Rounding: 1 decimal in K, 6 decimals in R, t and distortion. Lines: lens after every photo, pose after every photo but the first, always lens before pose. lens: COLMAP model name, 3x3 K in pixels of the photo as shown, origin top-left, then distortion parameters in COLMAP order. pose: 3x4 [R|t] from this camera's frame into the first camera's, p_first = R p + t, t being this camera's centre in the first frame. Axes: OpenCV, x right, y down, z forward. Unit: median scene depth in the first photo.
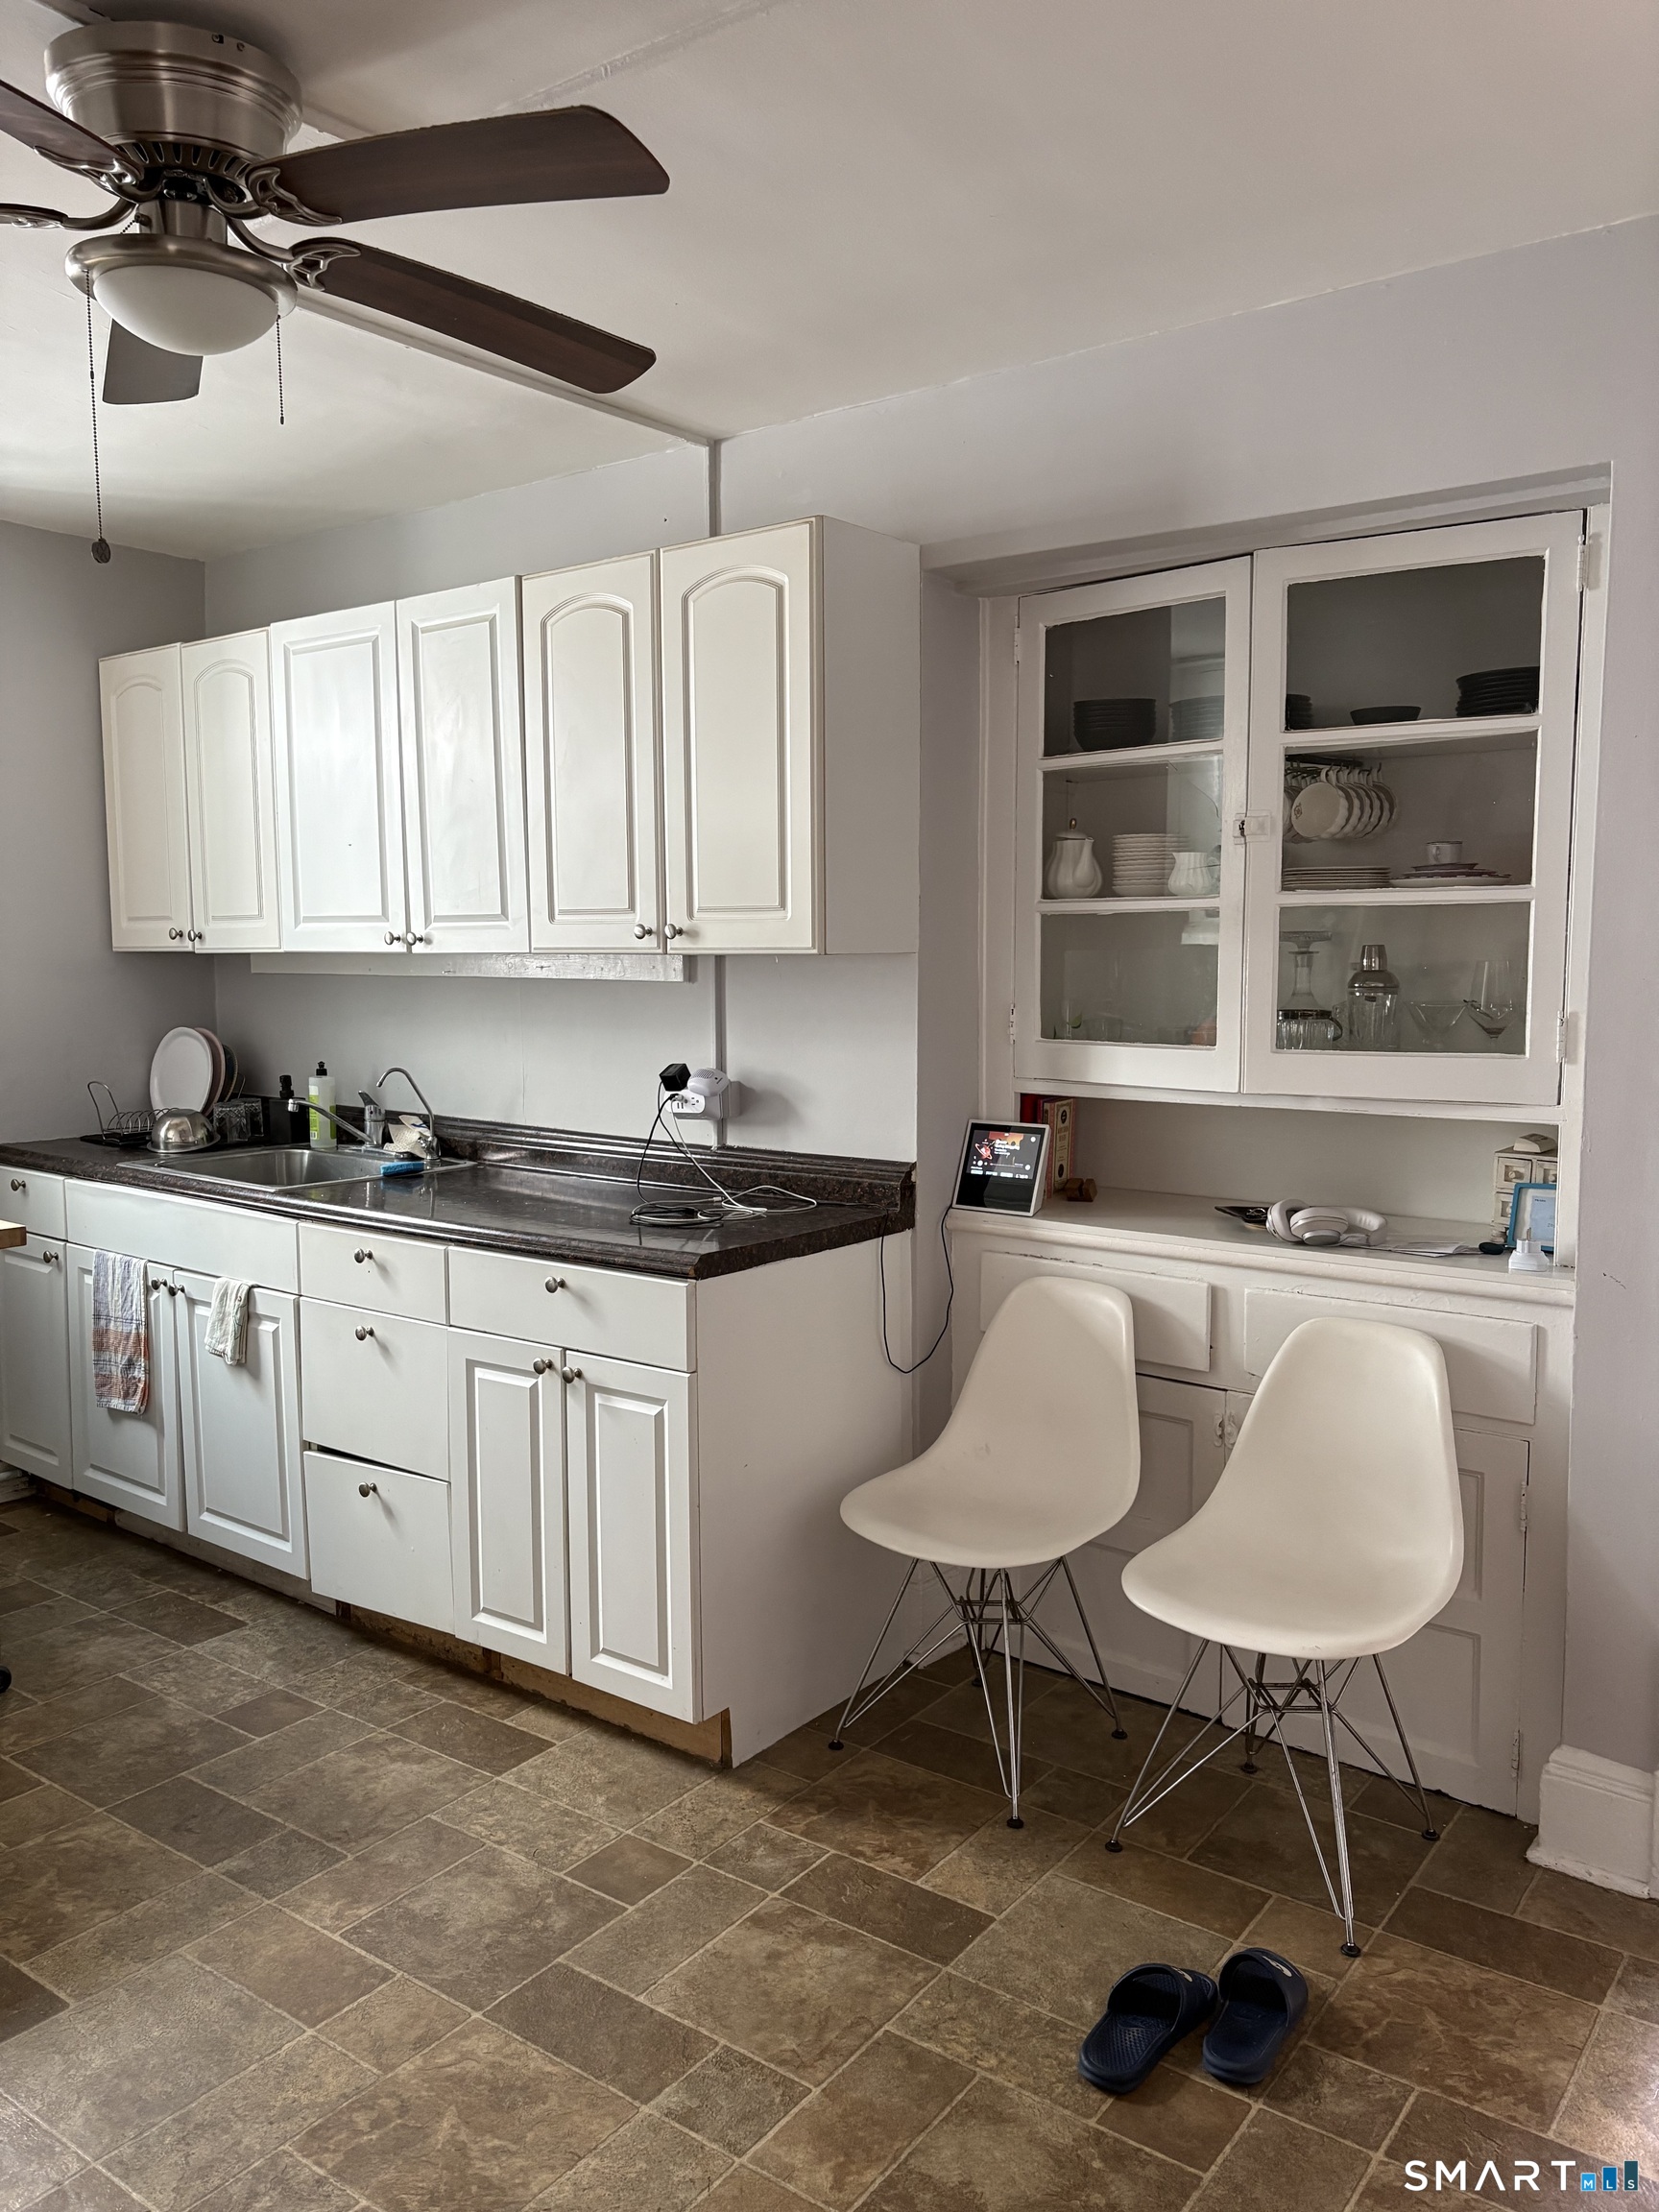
lens RADIAL K [[1683.8, 0, 824.3], [0, 1683.8, 1106.1], [0, 0, 1]] dist [0.028328, 0.006460]
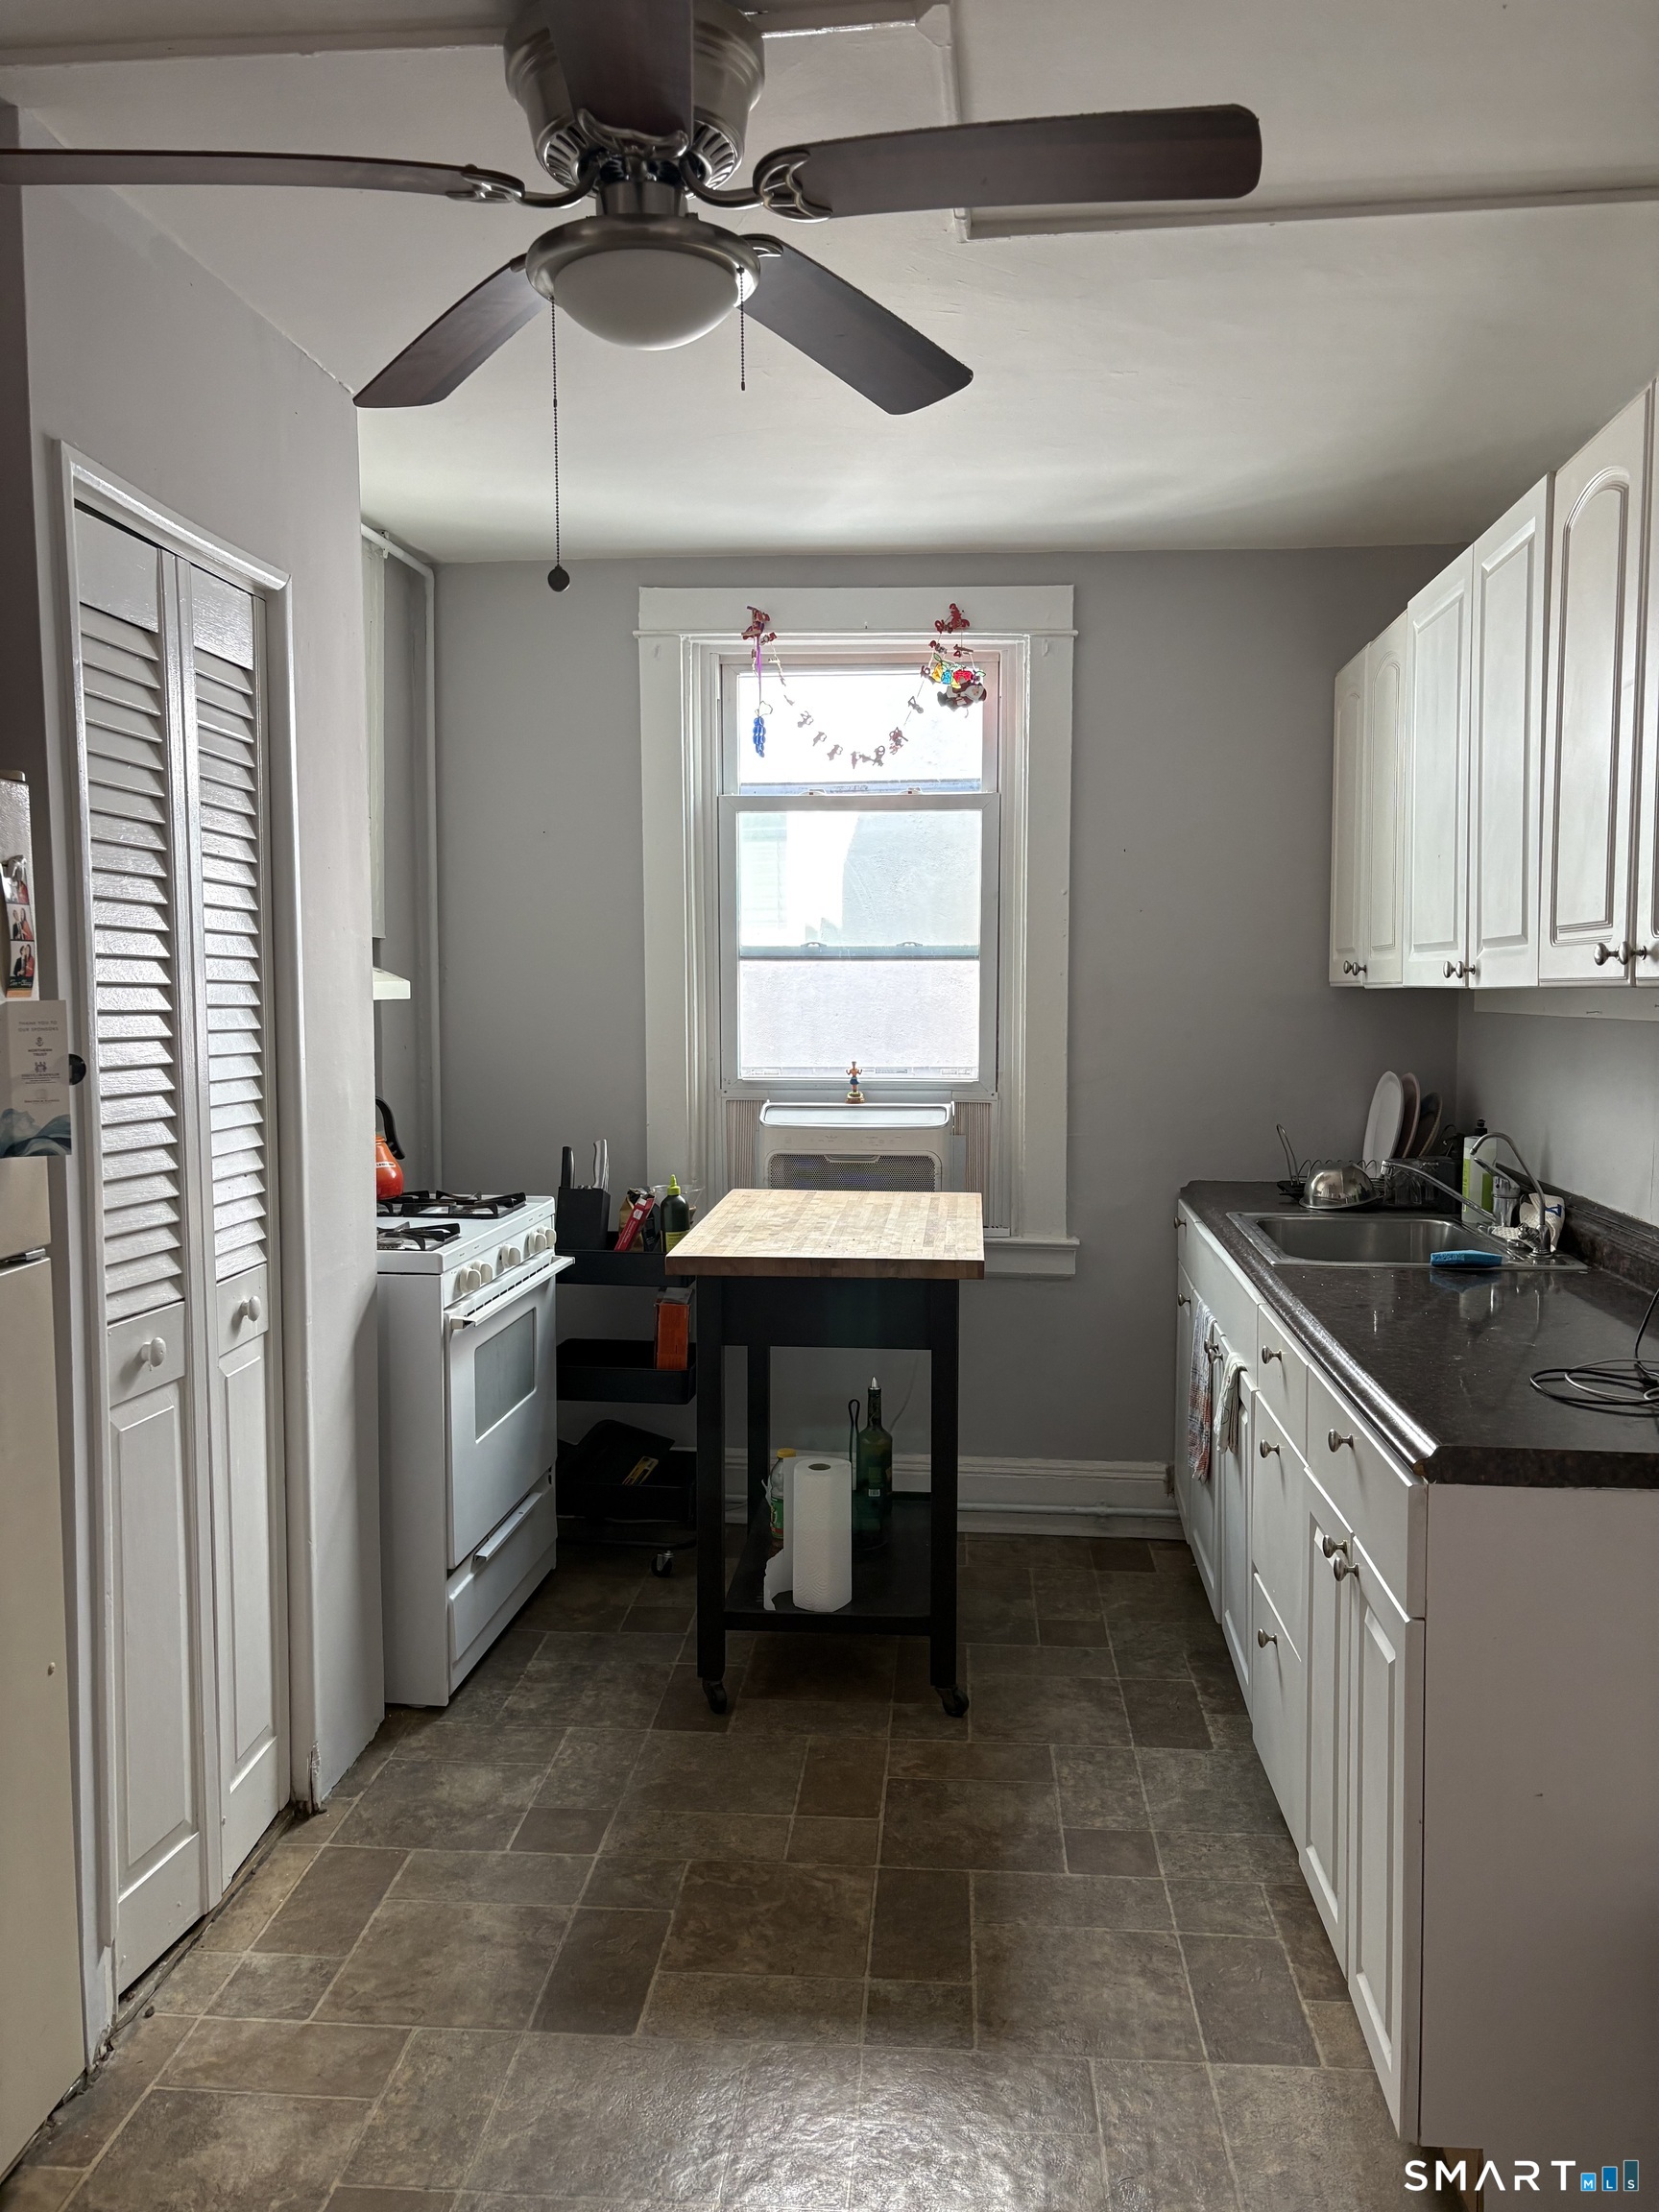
lens RADIAL K [[1683.8, 0, 831.4], [0, 1683.8, 1107.0], [0, 0, 1]] dist [0.028328, 0.006460]
pose [[0.525214, 0.058883, -0.848930, 0.309403], [-0.077133, 0.996791, 0.021419, -0.032994], [0.847467, 0.054231, 0.528070, 0.383190]]
